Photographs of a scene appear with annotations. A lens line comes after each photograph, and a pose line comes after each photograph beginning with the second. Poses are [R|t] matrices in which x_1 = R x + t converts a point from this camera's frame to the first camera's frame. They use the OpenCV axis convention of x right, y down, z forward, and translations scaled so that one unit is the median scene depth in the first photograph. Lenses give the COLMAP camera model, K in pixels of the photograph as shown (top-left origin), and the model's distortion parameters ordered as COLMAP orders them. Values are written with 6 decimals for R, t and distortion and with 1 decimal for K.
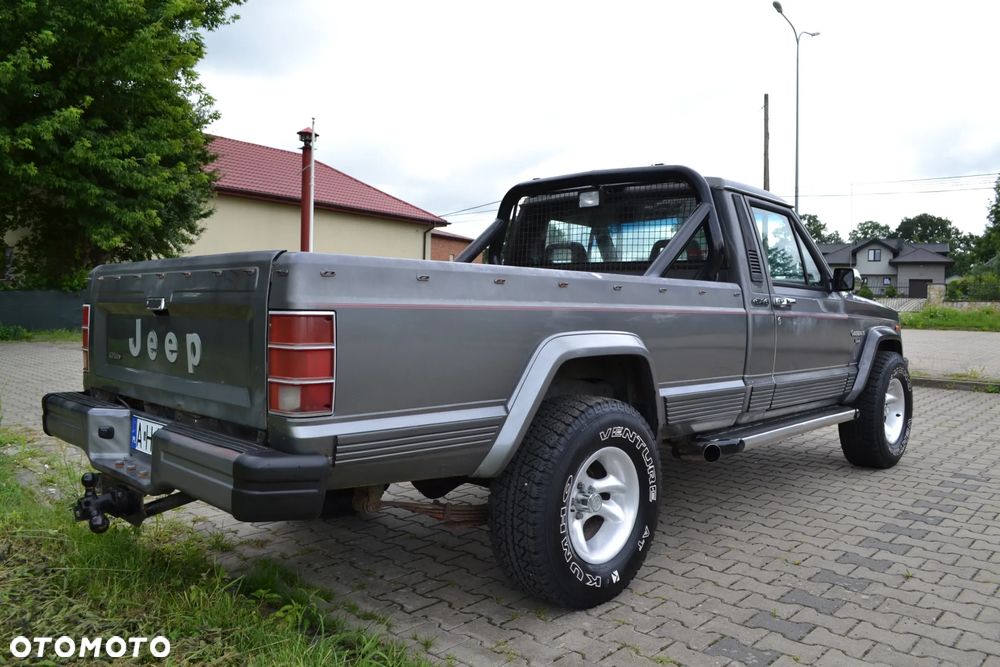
lens RADIAL K [[800.6, 0, 500.0], [0, 800.6, 342.3], [0, 0, 1]] dist [-0.092684, 0.024070]
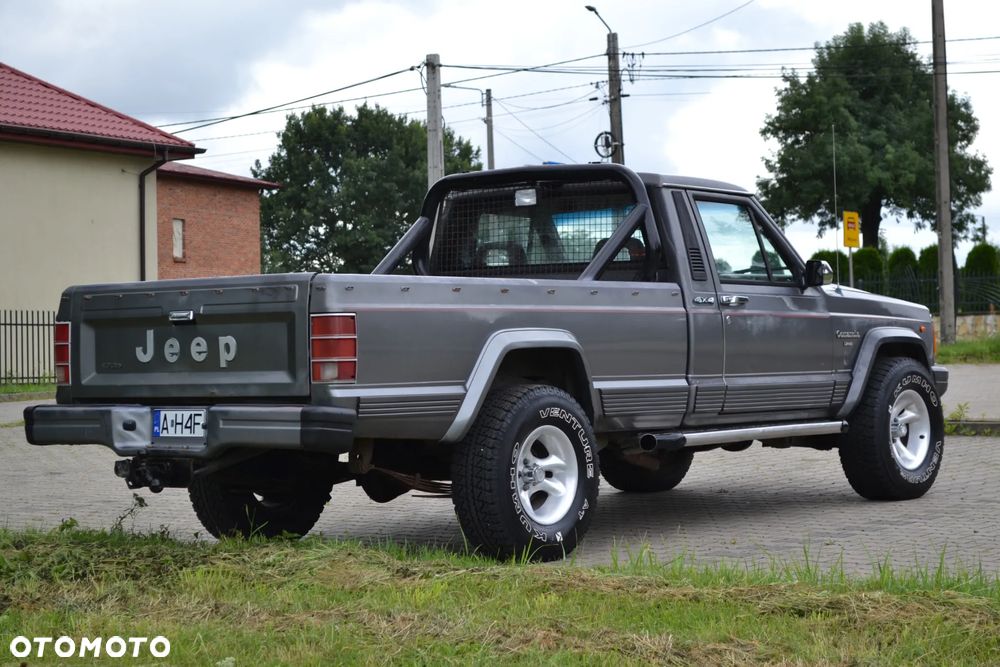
lens RADIAL K [[2332.5, 0, 501.2], [0, 2332.5, 333.7], [0, 0, 1]] dist [-0.008304, 0.000000]
pose [[0.995408, -0.034654, 0.089228, -0.205445], [0.039452, 0.997837, -0.052584, 0.150998], [-0.087213, 0.055863, 0.994622, -2.115373]]
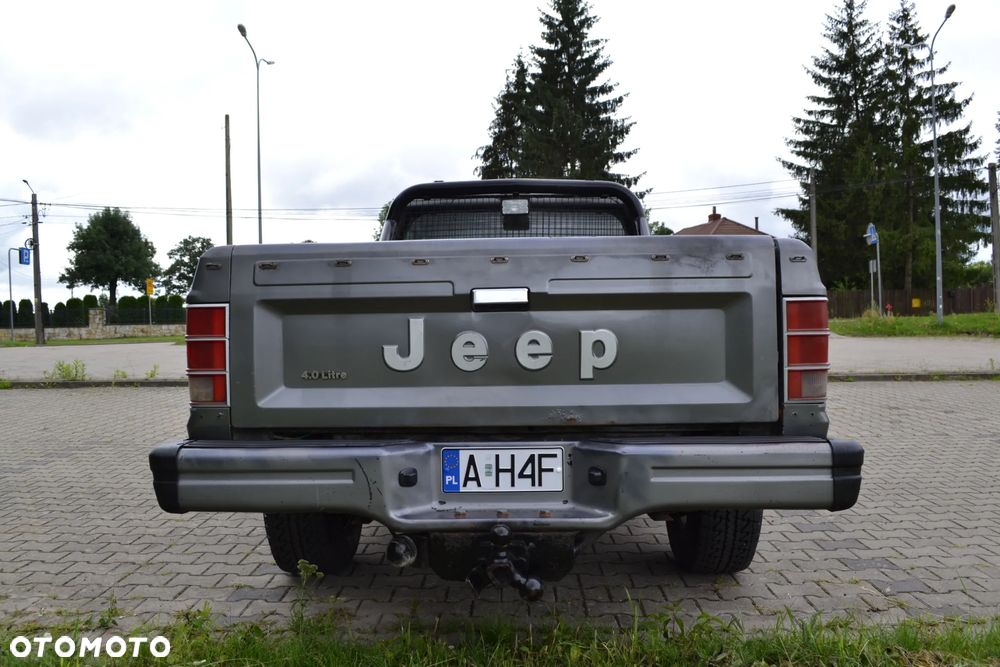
lens RADIAL K [[800.6, 0, 503.7], [0, 800.6, 343.7], [0, 0, 1]] dist [-0.092684, 0.024070]
pose [[0.733328, -0.036992, 0.678868, -0.755241], [0.055754, 0.998428, -0.005822, 0.002386], [-0.677585, 0.042119, 0.734237, 0.331281]]
